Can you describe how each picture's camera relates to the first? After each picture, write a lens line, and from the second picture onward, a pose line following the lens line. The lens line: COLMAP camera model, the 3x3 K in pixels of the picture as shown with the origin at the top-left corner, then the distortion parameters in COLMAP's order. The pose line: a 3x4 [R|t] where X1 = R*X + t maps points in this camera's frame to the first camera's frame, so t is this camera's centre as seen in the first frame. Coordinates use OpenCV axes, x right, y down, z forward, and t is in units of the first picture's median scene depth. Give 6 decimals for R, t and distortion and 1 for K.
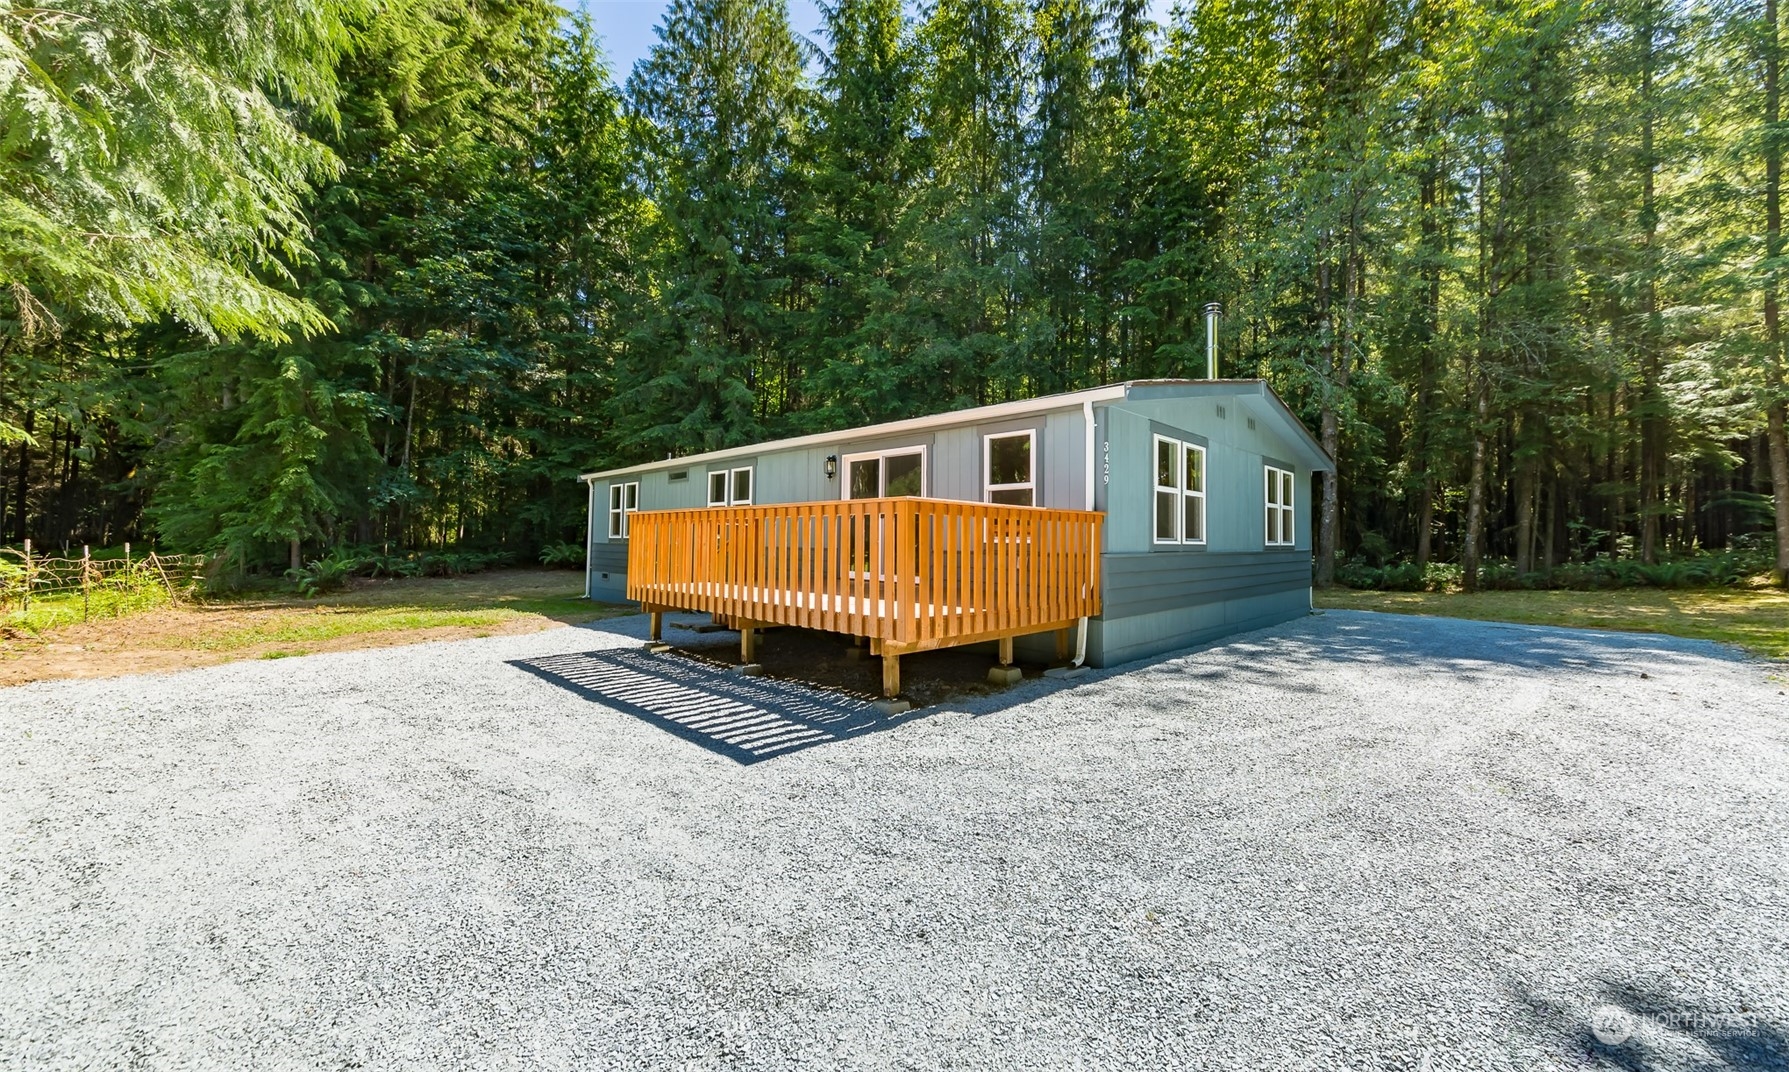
lens RADIAL K [[643.0, 0, 928.3], [0, 643.0, 537.5], [0, 0, 1]] dist [0.001212, 0.000052]
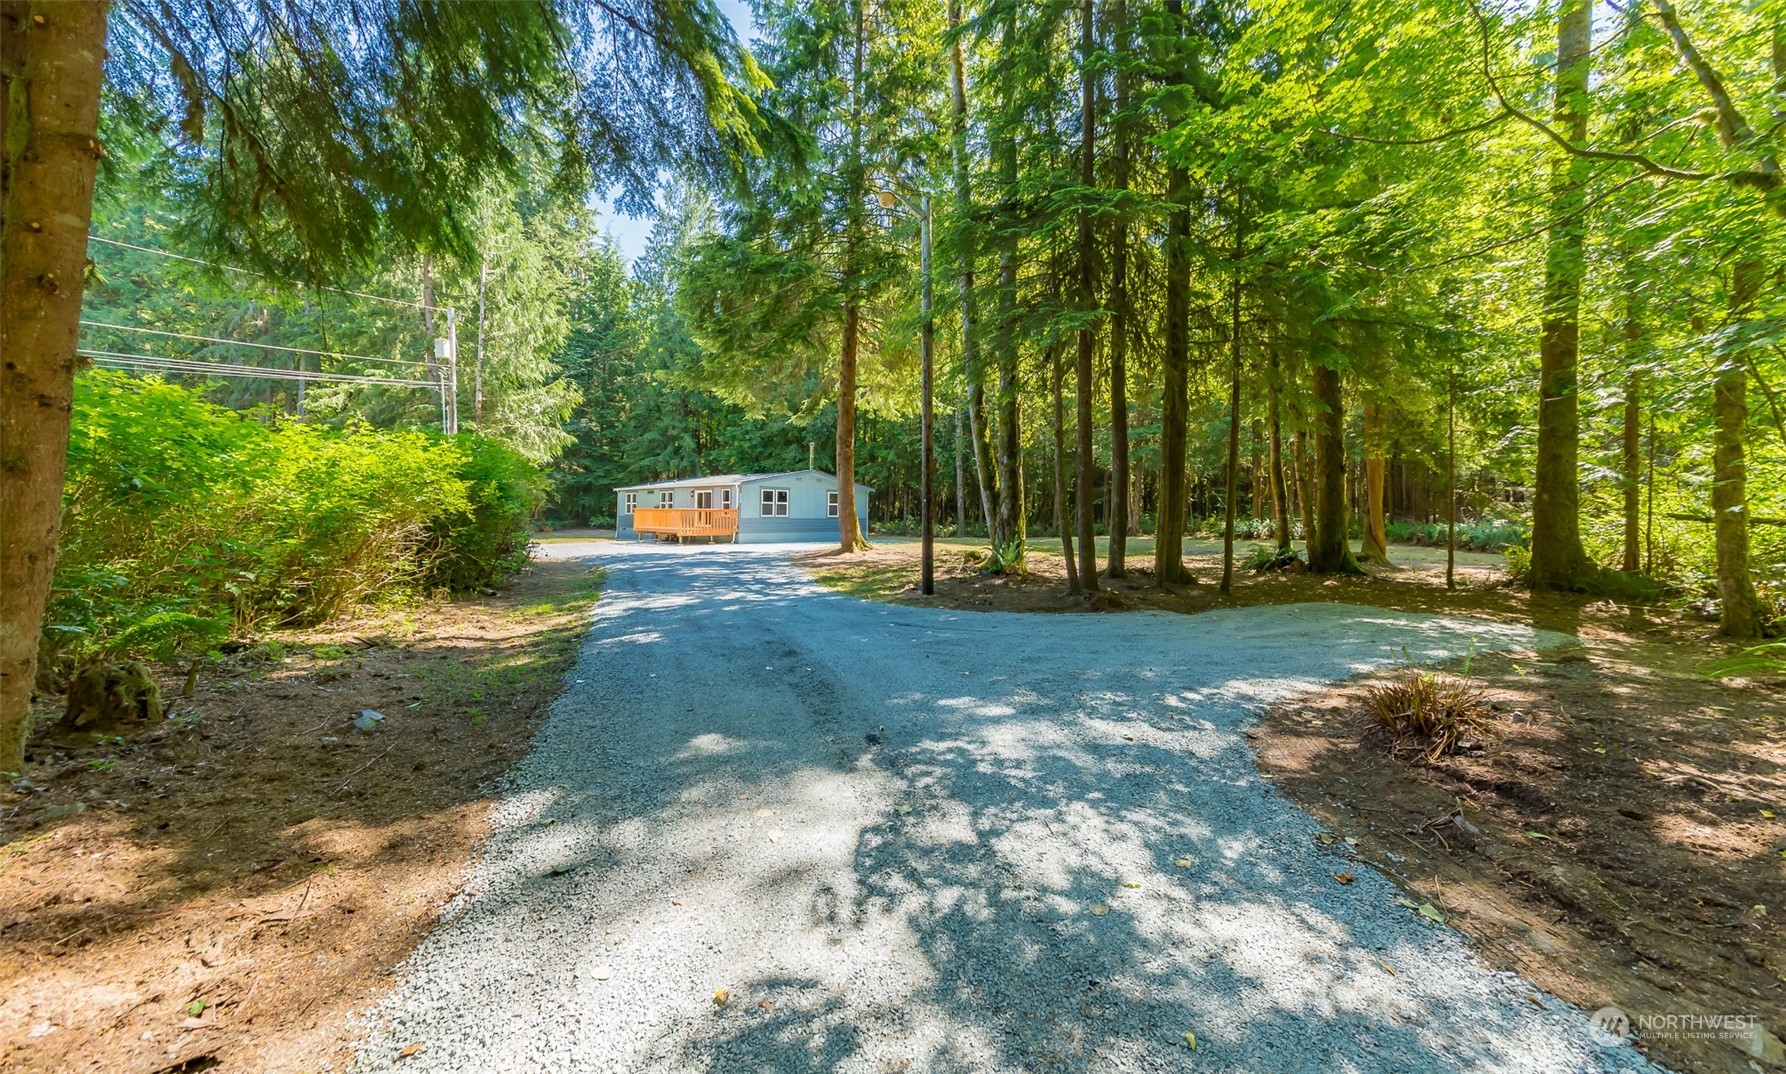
lens RADIAL K [[583.5, 0, 890.3], [0, 583.5, 516.0], [0, 0, 1]] dist [0.000303, 0.000005]
pose [[0.999837, 0.000022, -0.018048, 0.440440], [0.000171, 0.999943, 0.010676, -0.011465], [0.018047, -0.010677, 0.999780, -0.961810]]
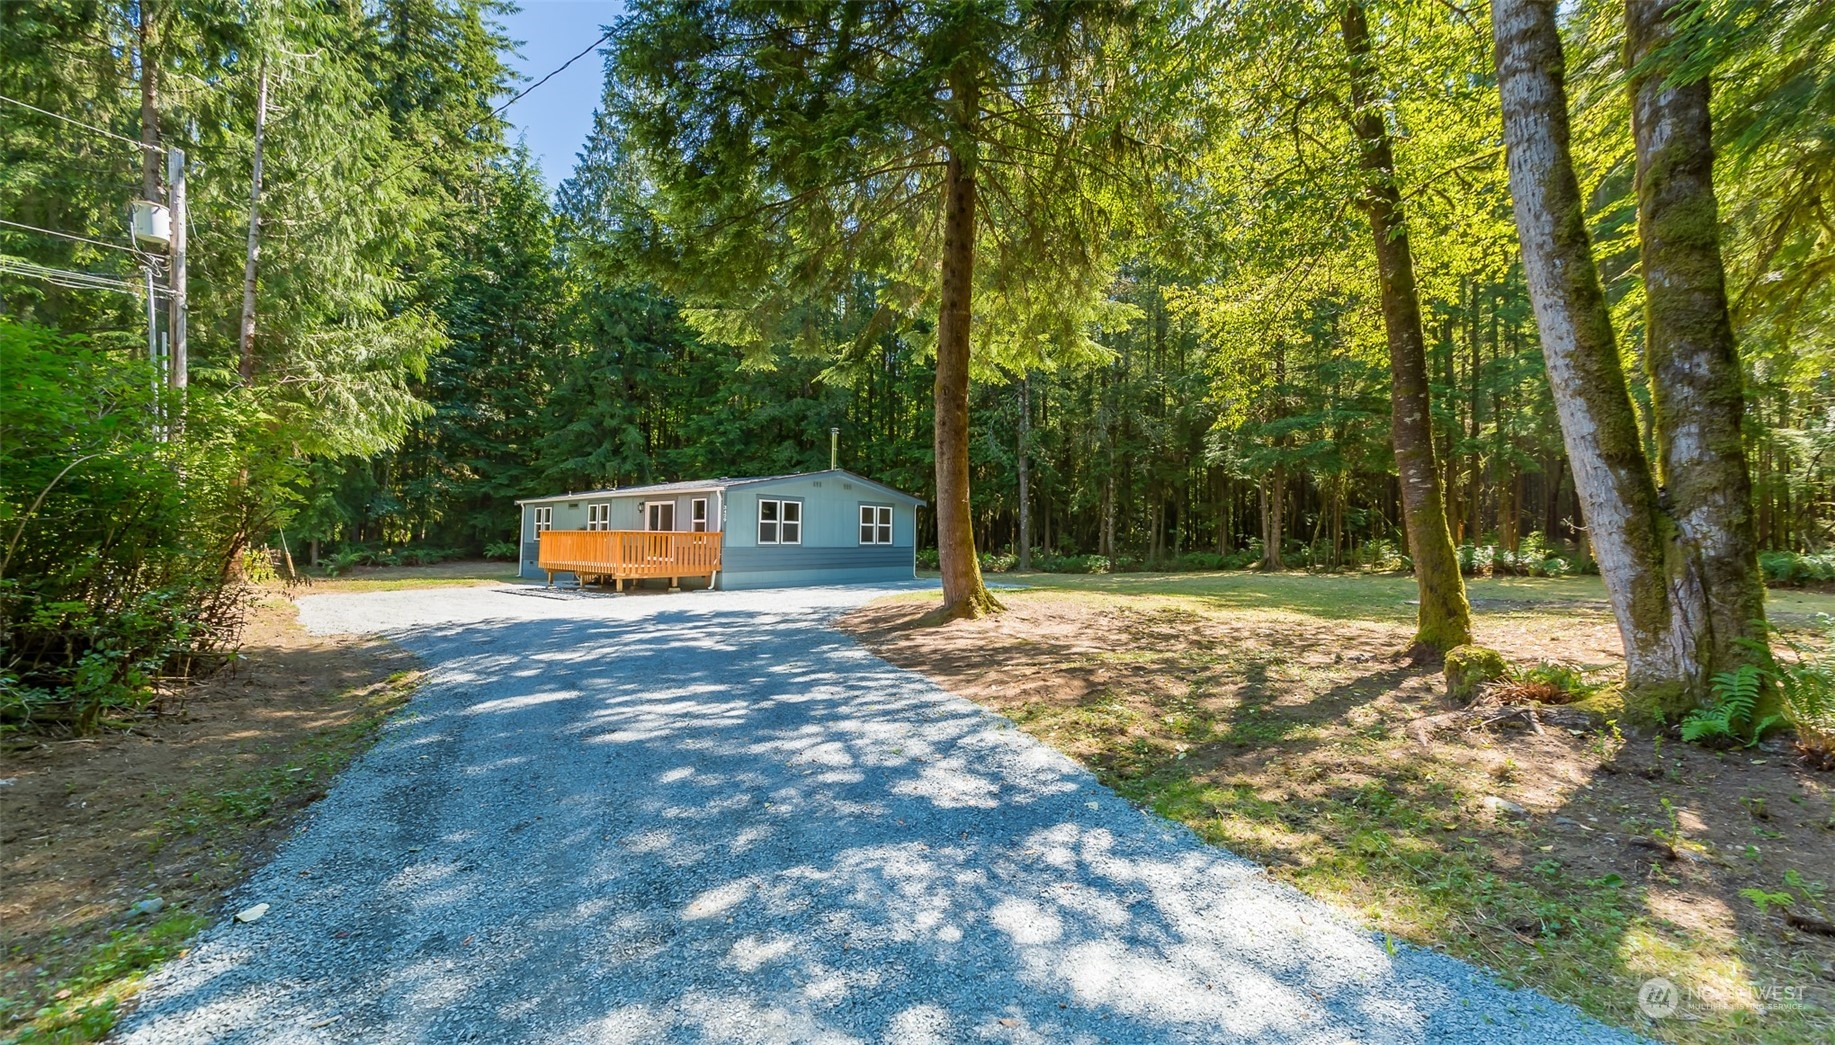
lens RADIAL K [[656.4, 0, 917.5], [0, 656.4, 522.5], [0, 0, 1]] dist [-0.001497, -0.000005]
pose [[0.998230, 0.001382, 0.059454, 0.287253], [-0.000316, 0.999839, -0.017949, -0.009734], [-0.059469, 0.017899, 0.998070, -0.551976]]
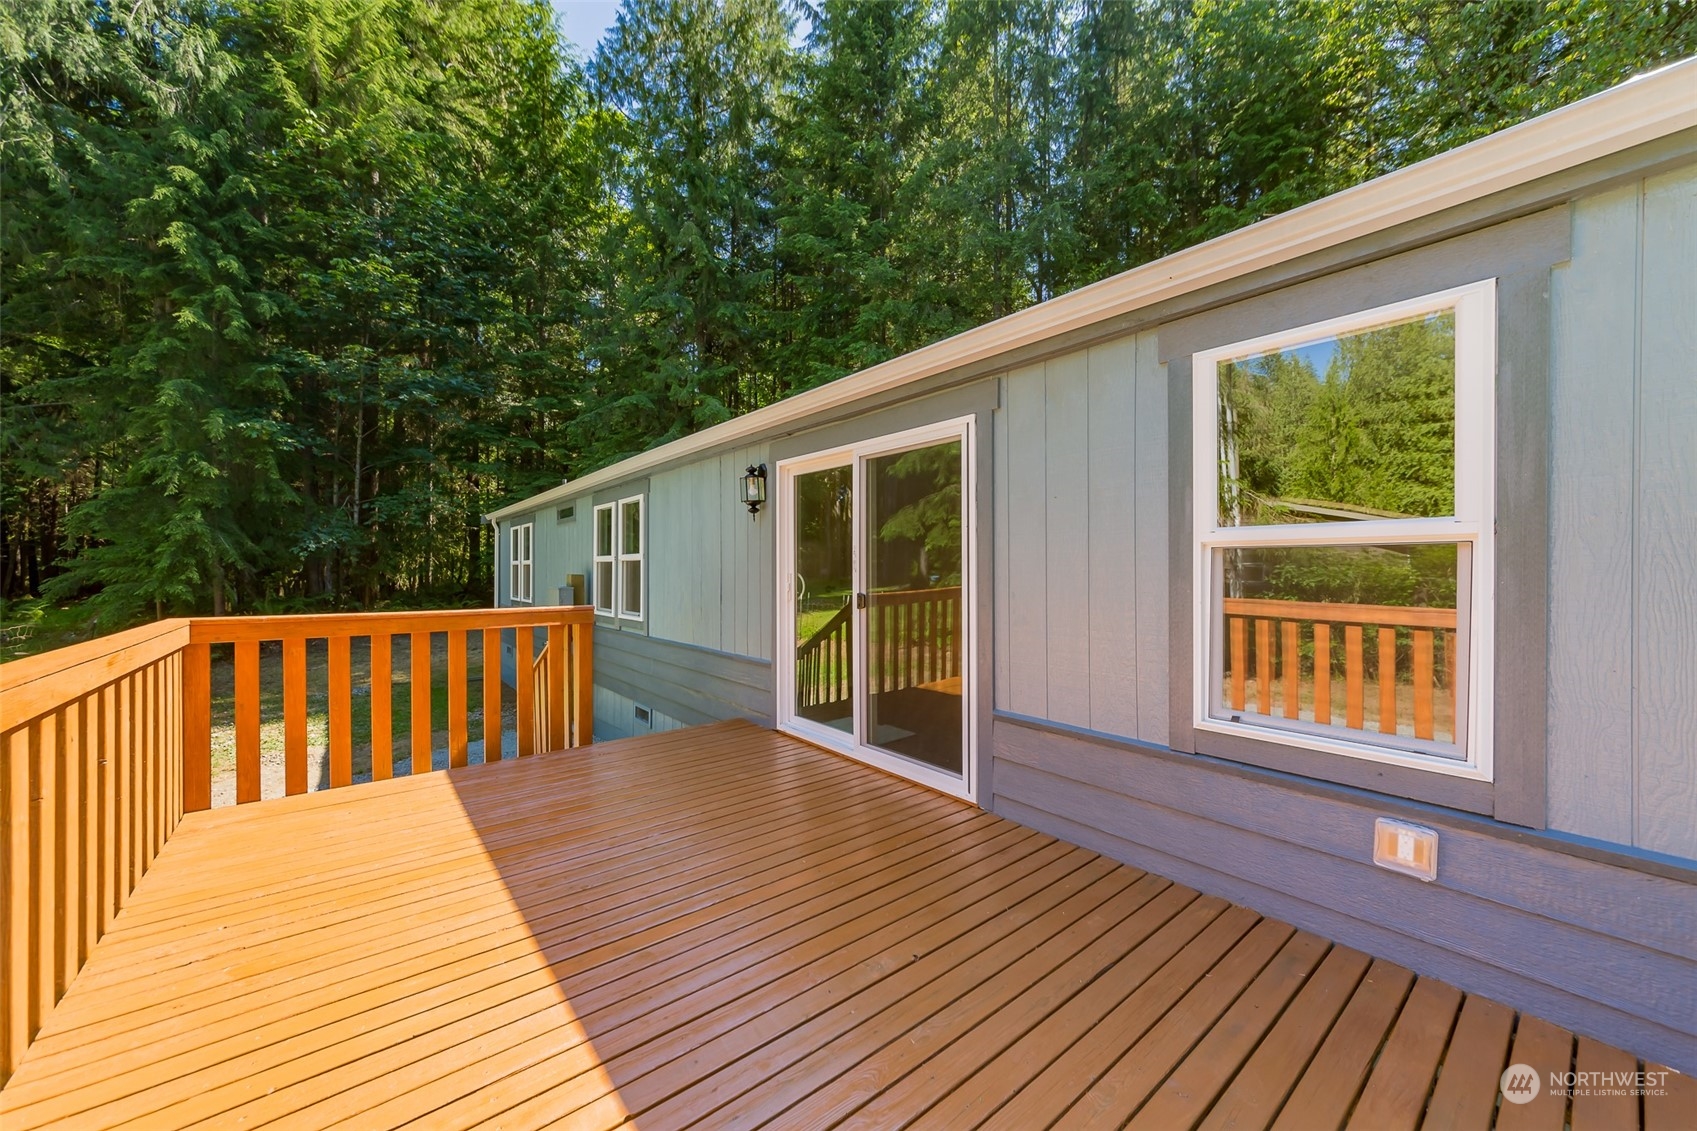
lens RADIAL K [[622.9, 0, 855.7], [0, 622.9, 589.0], [0, 0, 1]] dist [-0.000647, 0.000026]
pose [[0.991945, -0.006517, -0.126500, -0.010025], [0.011170, 0.999285, 0.036108, -0.023915], [0.126175, -0.037230, 0.991309, 0.254689]]
